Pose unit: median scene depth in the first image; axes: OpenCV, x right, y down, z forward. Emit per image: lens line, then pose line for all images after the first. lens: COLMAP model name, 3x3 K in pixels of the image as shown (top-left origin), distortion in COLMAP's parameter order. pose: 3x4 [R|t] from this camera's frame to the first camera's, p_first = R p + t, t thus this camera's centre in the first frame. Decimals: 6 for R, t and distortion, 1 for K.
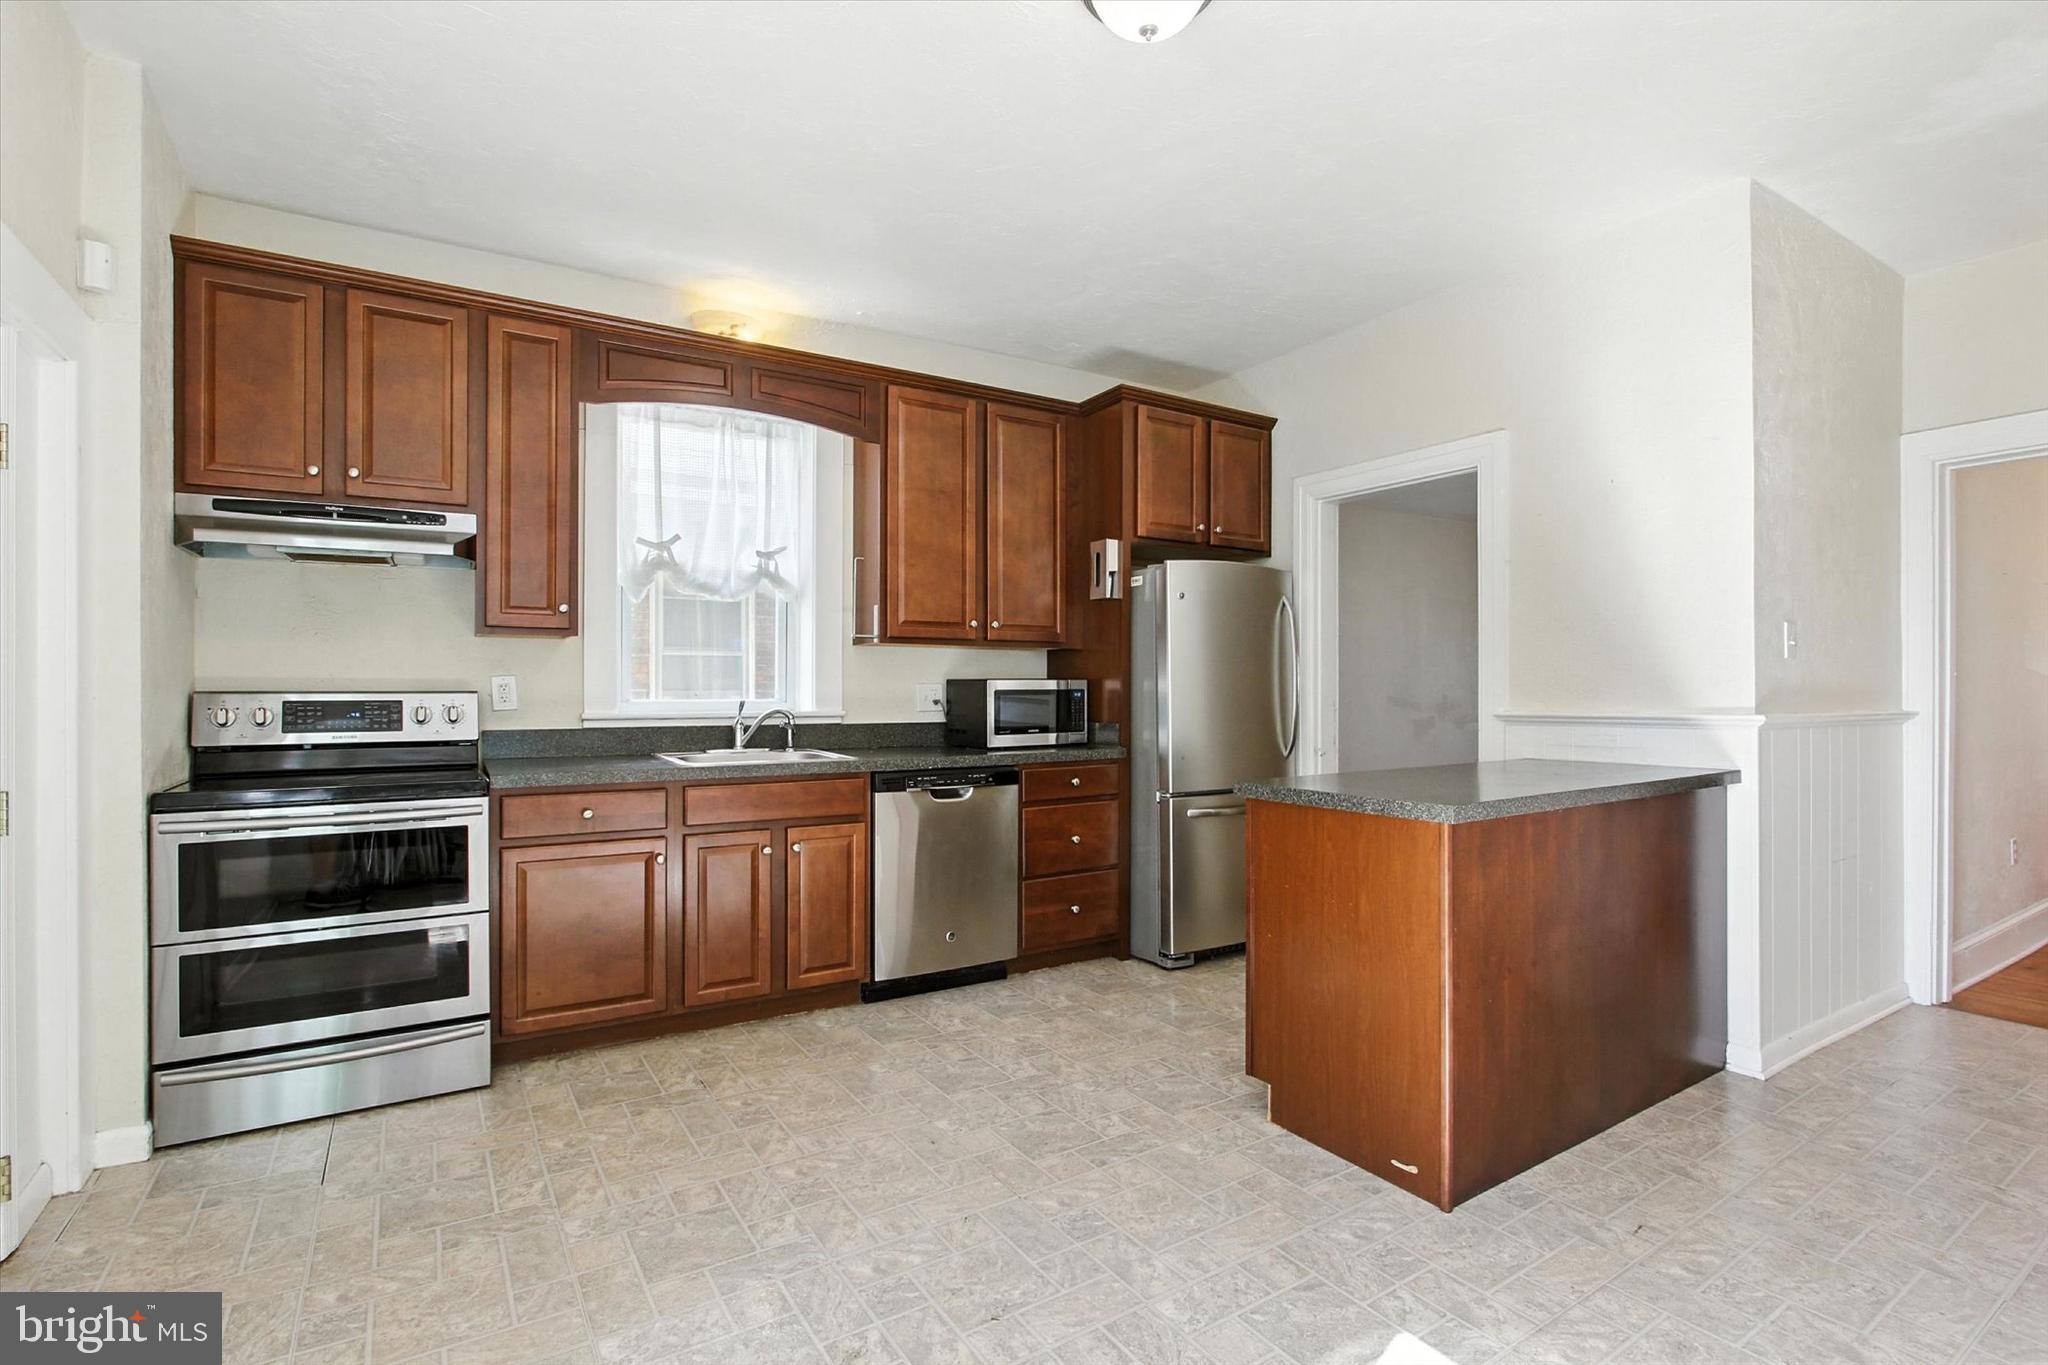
lens RADIAL K [[965.9, 0, 1040.7], [0, 965.9, 693.8], [0, 0, 1]] dist [-0.020163, 0.002965]
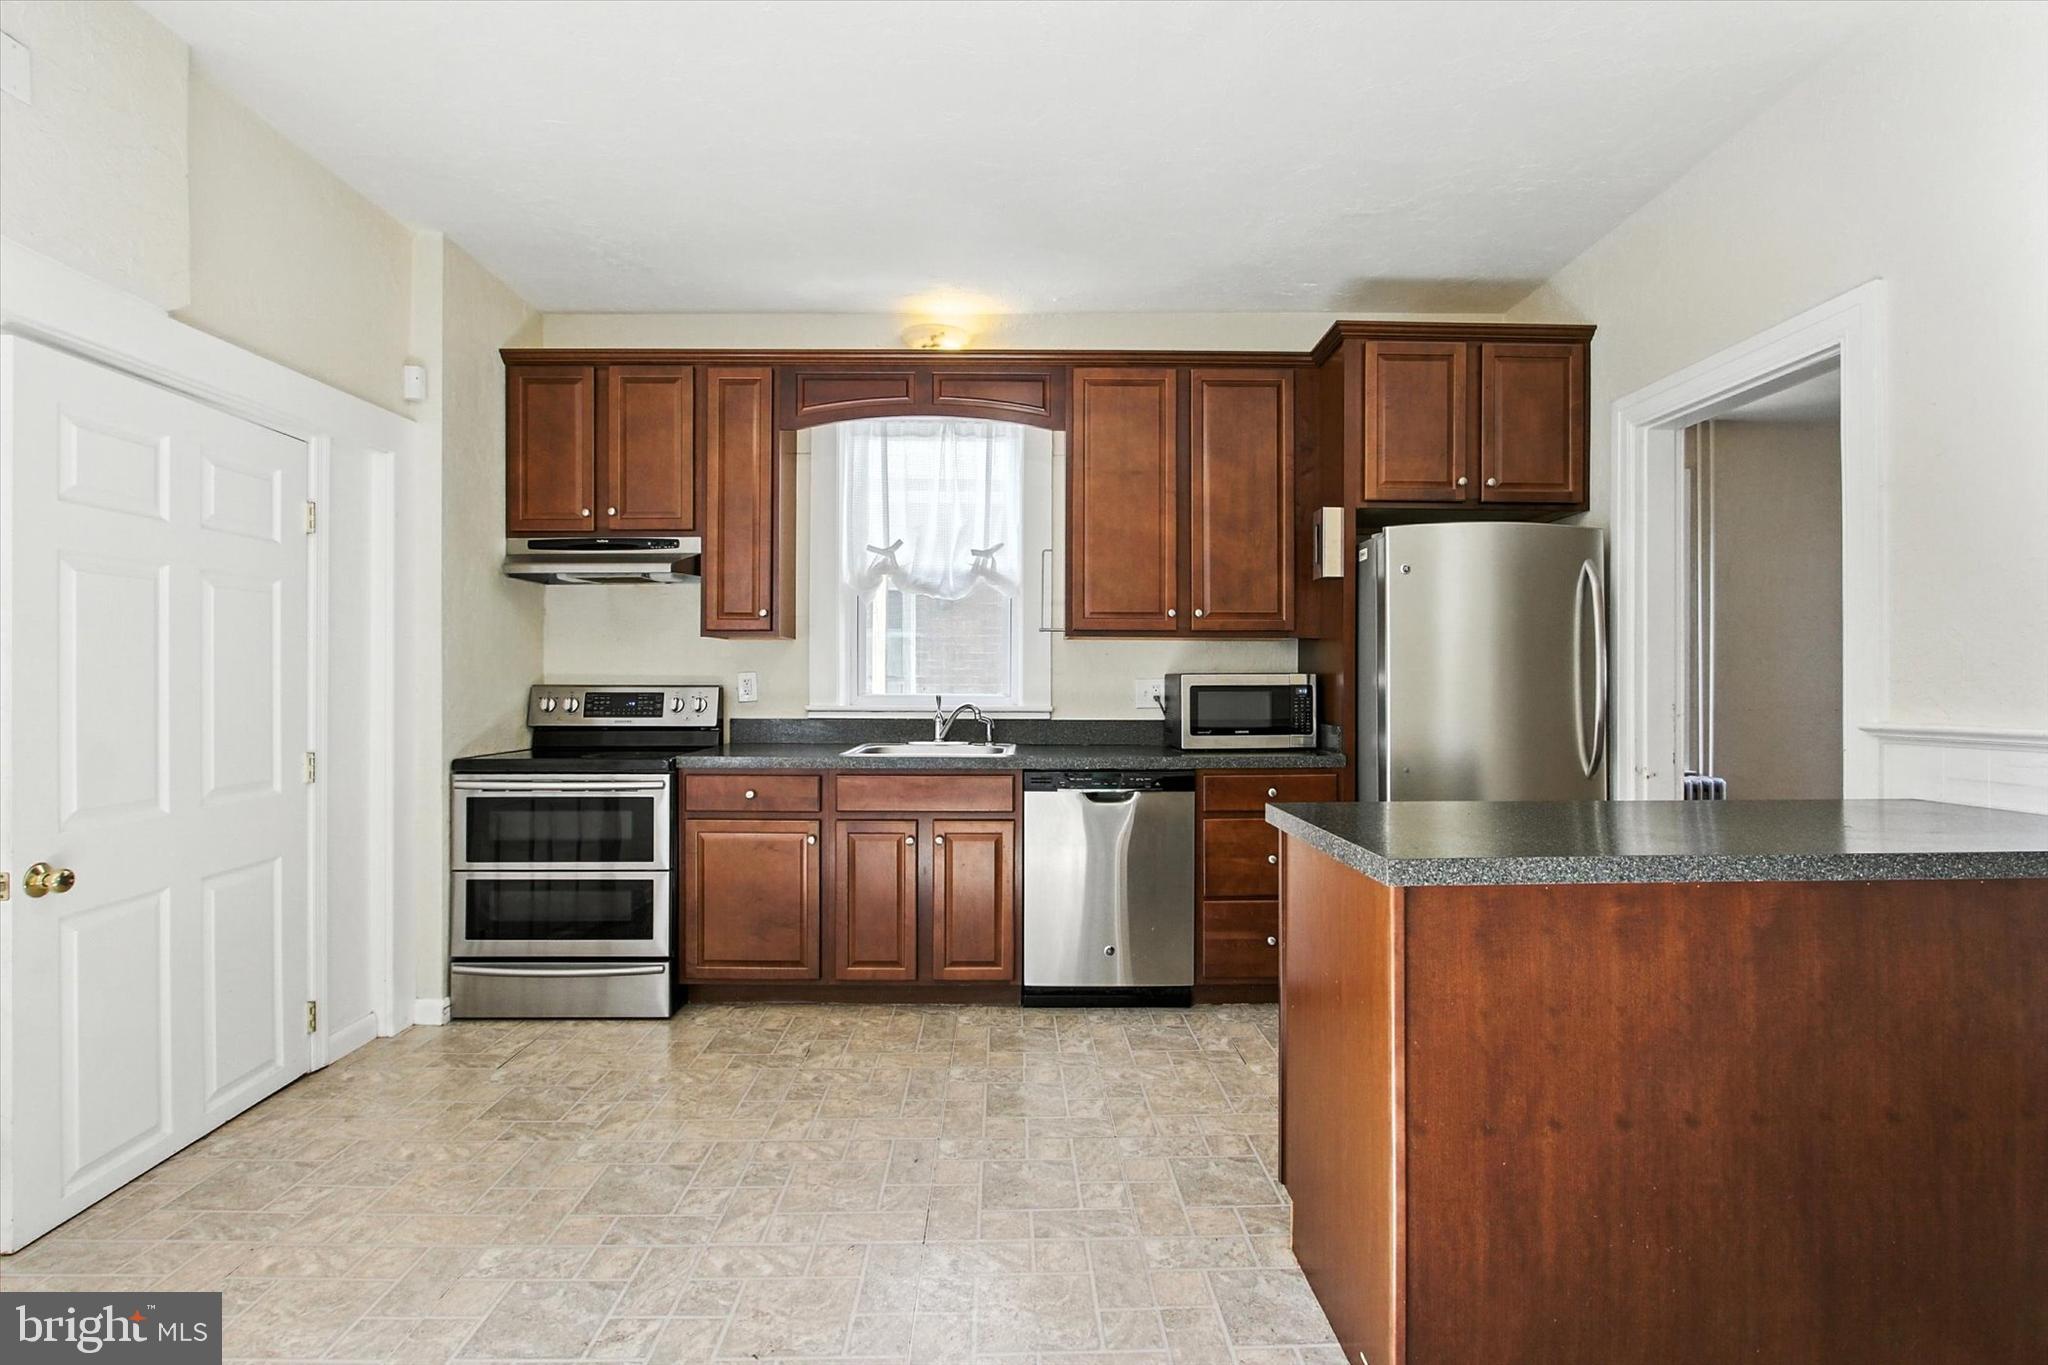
lens RADIAL K [[965.9, 0, 1018.5], [0, 965.9, 683.0], [0, 0, 1]] dist [-0.020163, 0.002965]
pose [[0.851044, 0.001887, -0.525091, 0.353630], [-0.004728, 0.999981, -0.004069, -0.002379], [0.525073, 0.005945, 0.851037, 0.179520]]
